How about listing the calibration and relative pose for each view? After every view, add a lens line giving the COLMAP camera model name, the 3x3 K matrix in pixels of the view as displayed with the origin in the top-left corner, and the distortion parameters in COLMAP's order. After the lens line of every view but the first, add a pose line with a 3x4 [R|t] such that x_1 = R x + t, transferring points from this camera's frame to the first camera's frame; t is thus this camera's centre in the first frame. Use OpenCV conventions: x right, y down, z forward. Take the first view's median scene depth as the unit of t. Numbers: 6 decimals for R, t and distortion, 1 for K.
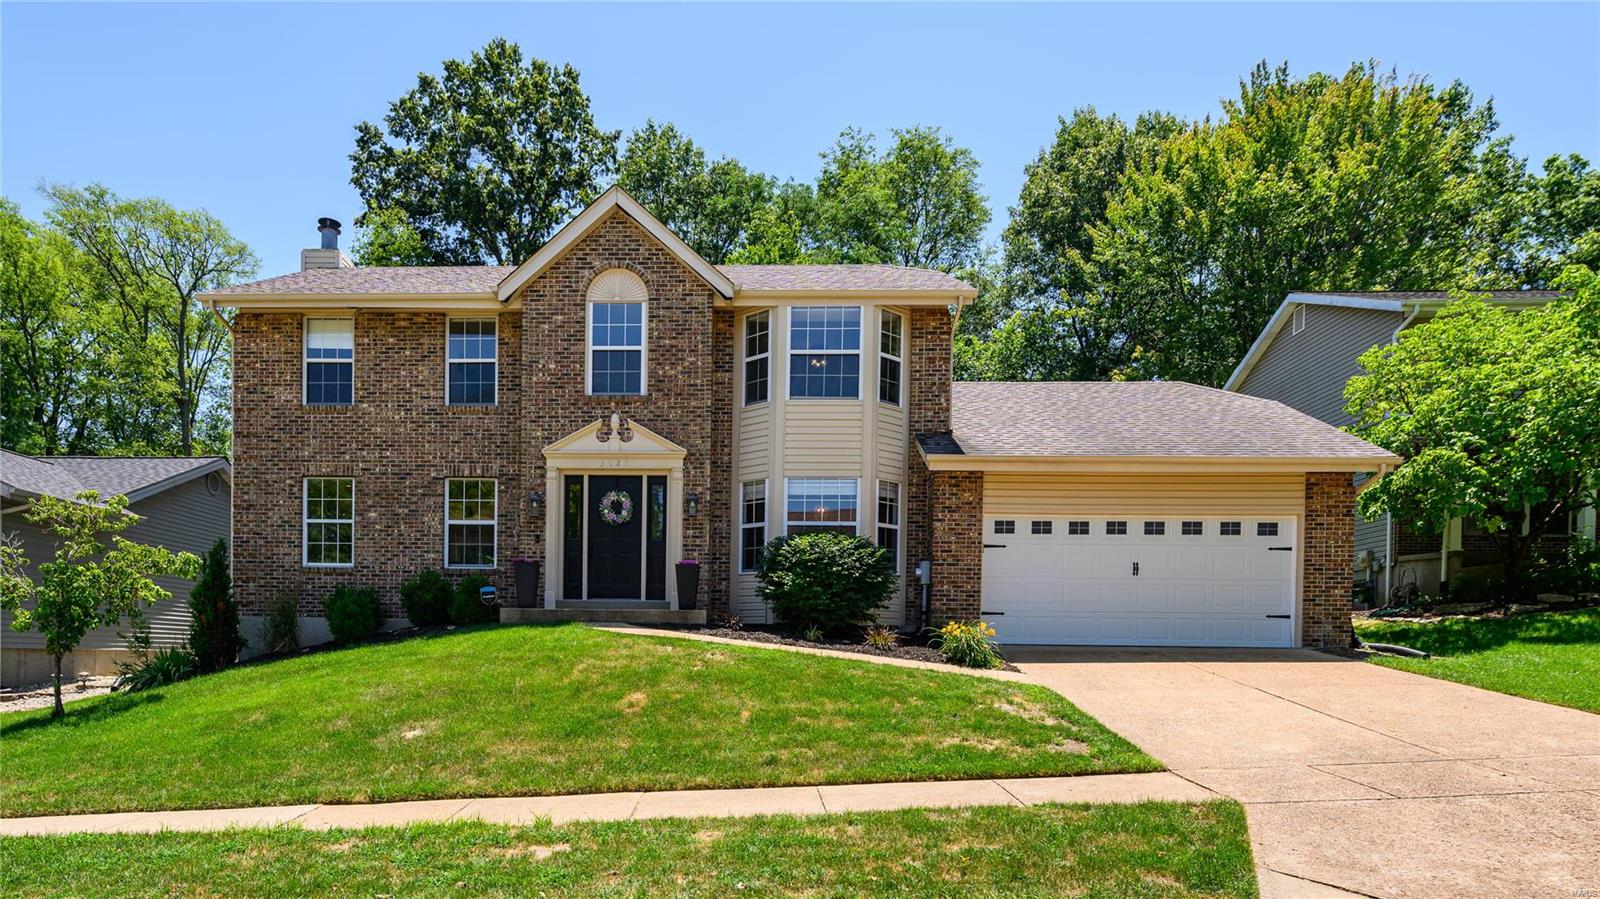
lens RADIAL K [[881.2, 0, 800.0], [0, 881.2, 449.5], [0, 0, 1]] dist [-0.000181, 0.000440]
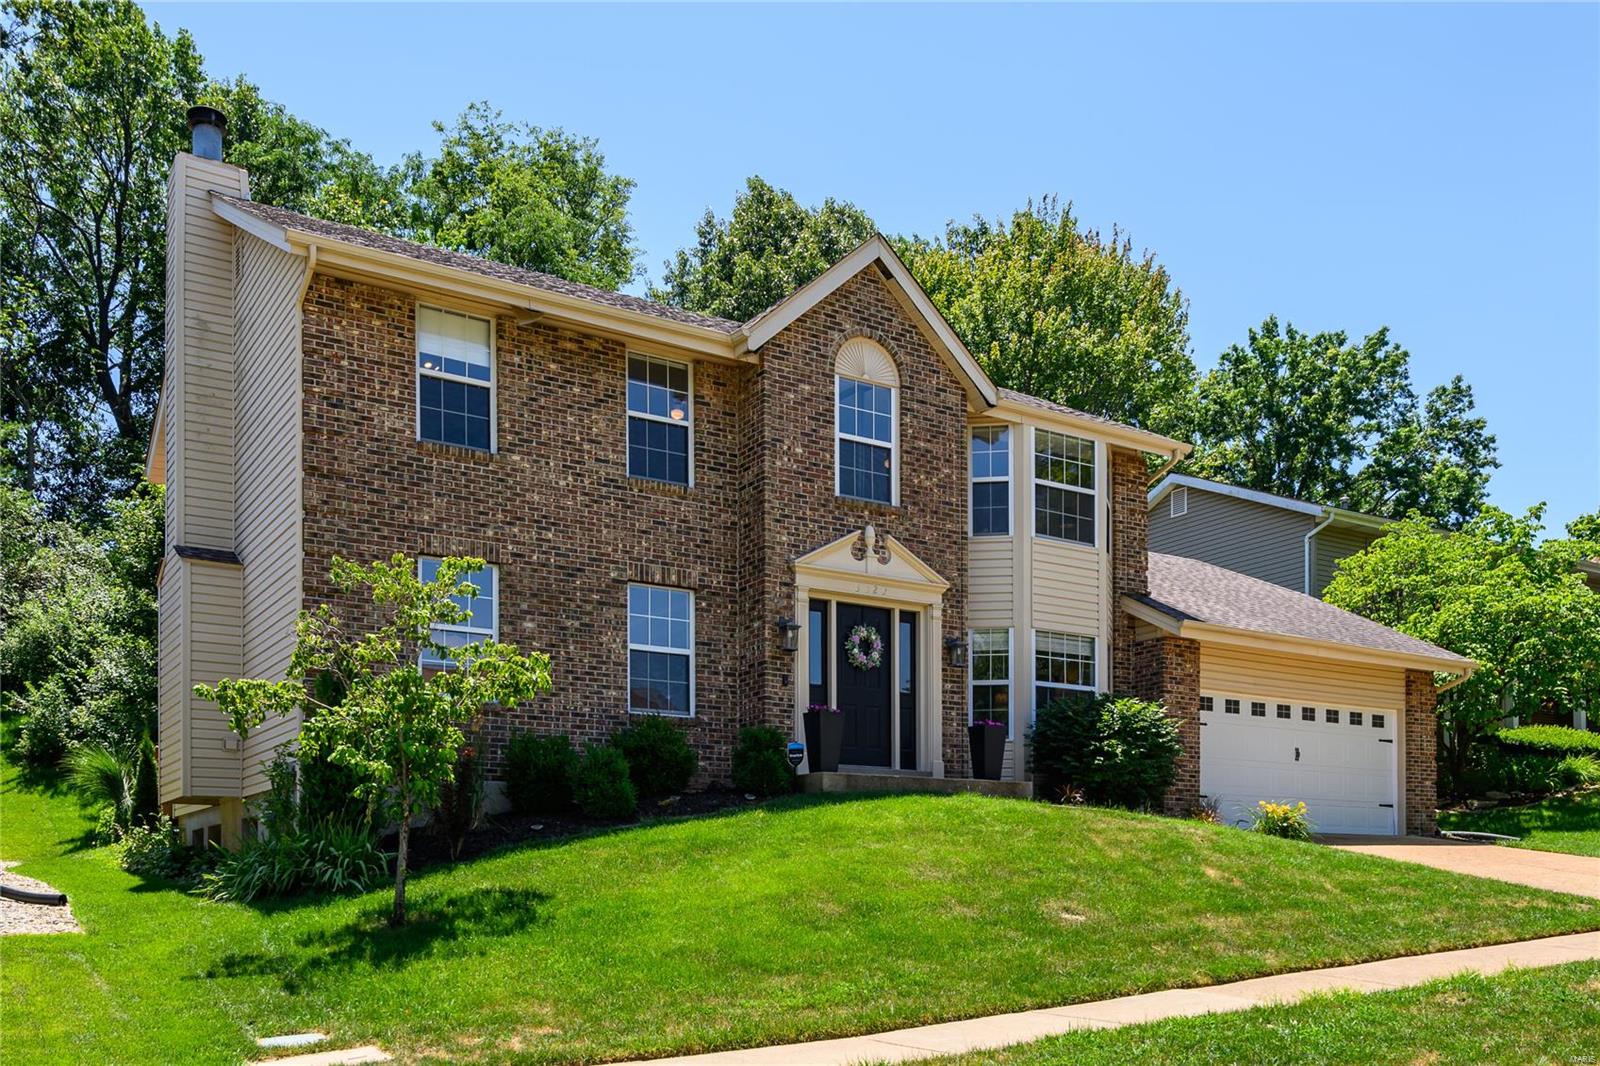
lens RADIAL K [[1269.9, 0, 800.0], [0, 1269.9, 533.0], [0, 0, 1]] dist [-0.000030, -0.001096]
pose [[0.839252, 0.132808, 0.527275, -0.839239], [-0.110475, 0.991135, -0.073801, 0.054280], [-0.532402, 0.003687, 0.846484, 0.088314]]
